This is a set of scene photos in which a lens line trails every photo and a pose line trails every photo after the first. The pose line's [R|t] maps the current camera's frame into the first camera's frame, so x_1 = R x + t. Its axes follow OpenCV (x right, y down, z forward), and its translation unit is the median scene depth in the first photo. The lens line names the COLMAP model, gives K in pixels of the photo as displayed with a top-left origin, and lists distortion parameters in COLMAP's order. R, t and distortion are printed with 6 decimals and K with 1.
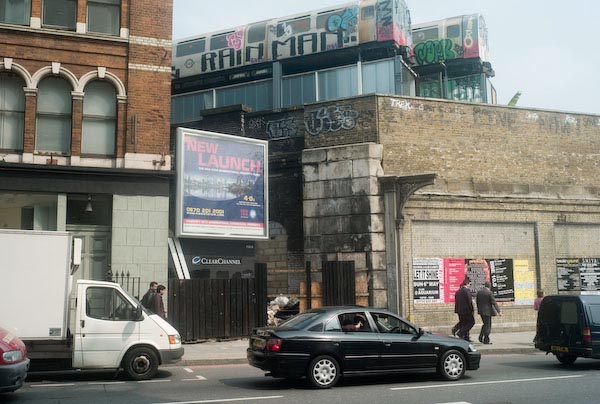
lens RADIAL K [[650.1, 0, 300.0], [0, 650.1, 202.0], [0, 0, 1]] dist [-0.015535, -0.004094]
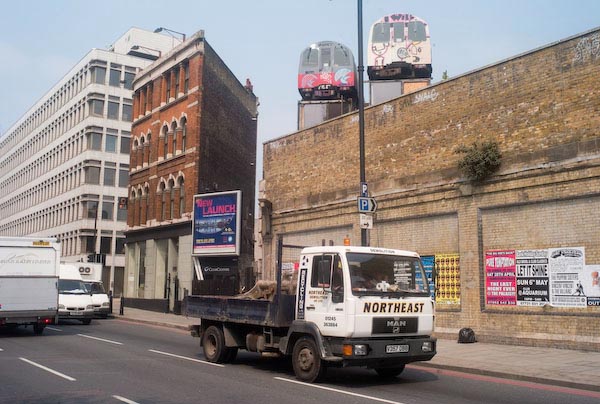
lens RADIAL K [[650.1, 0, 300.0], [0, 650.1, 202.0], [0, 0, 1]] dist [-0.015535, -0.004094]
pose [[0.269323, -0.116637, -0.955961, 1.340959], [0.107066, 0.990112, -0.090640, 0.081149], [0.957080, -0.077939, 0.279148, 0.650797]]
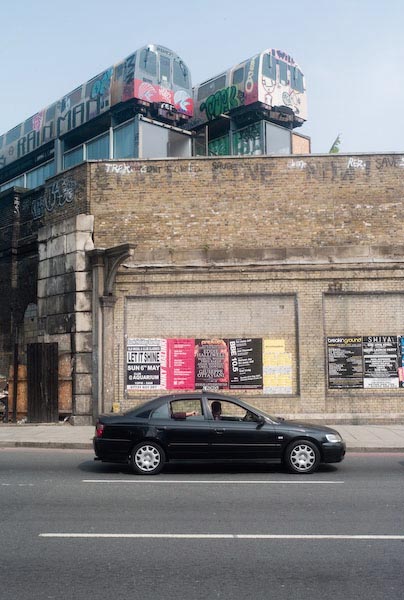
lens RADIAL K [[636.7, 0, 202.0], [0, 636.7, 300.0], [0, 0, 1]] dist [-0.030794, 0.006650]
pose [[0.923813, -0.033487, -0.381378, 0.570345], [0.044384, 0.998818, 0.019811, 0.018502], [0.380264, -0.035228, 0.924207, 0.213954]]
